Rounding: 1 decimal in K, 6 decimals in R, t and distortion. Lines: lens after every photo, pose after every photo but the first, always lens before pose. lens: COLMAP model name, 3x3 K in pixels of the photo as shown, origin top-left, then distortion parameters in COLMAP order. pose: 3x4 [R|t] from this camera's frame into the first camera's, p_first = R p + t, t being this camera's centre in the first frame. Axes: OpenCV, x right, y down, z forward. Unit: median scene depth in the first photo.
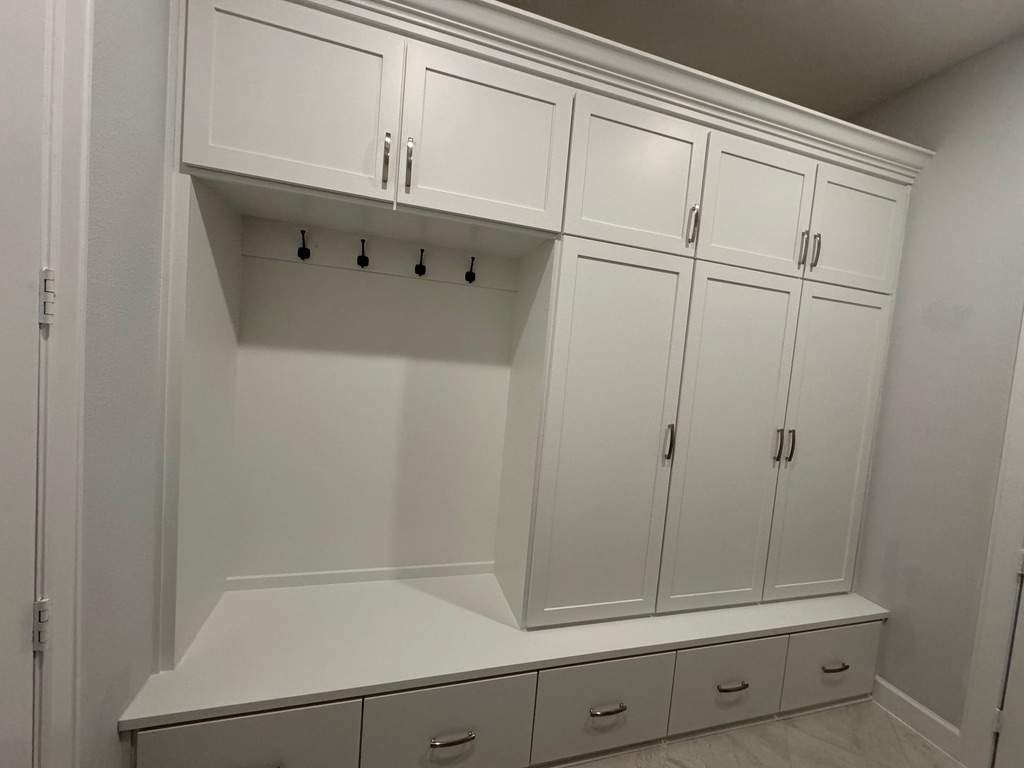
lens RADIAL K [[410.0, 0, 514.0], [0, 410.0, 385.7], [0, 0, 1]] dist [-0.002538, 0.000055]
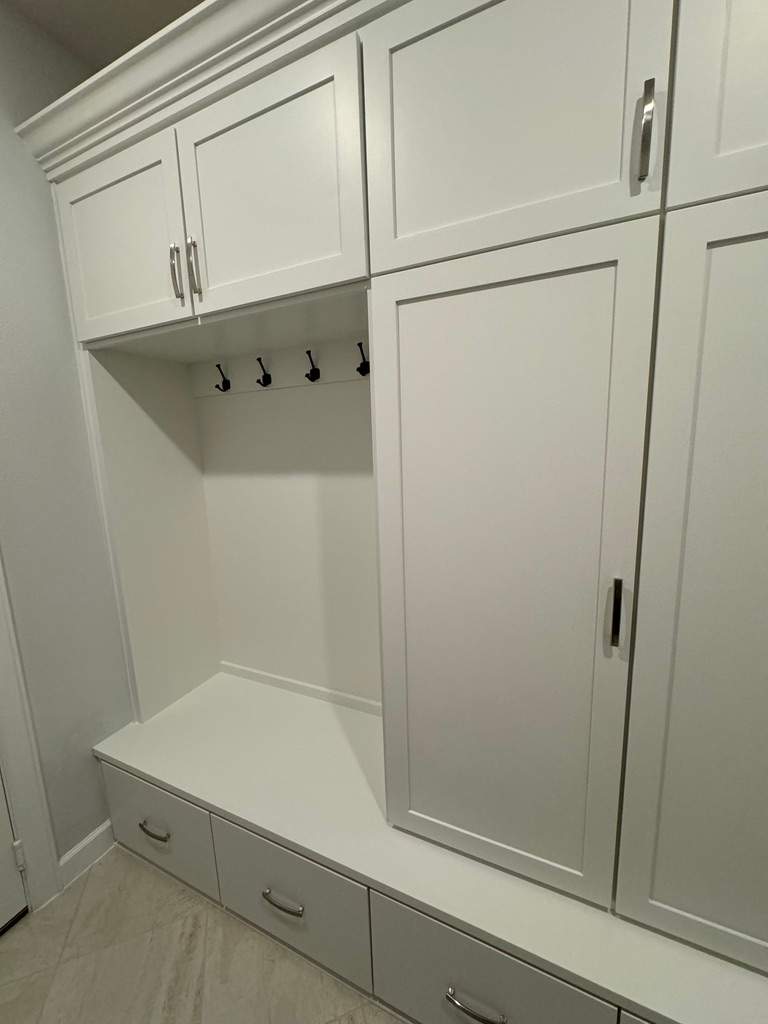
lens RADIAL K [[410.0, 0, 384.6], [0, 410.0, 511.4], [0, 0, 1]] dist [-0.002538, 0.000055]
pose [[0.740499, 0.000606, -0.672057, 0.539990], [0.052326, 0.996912, 0.058555, -0.034409], [0.670017, -0.078526, 0.738180, 0.476468]]
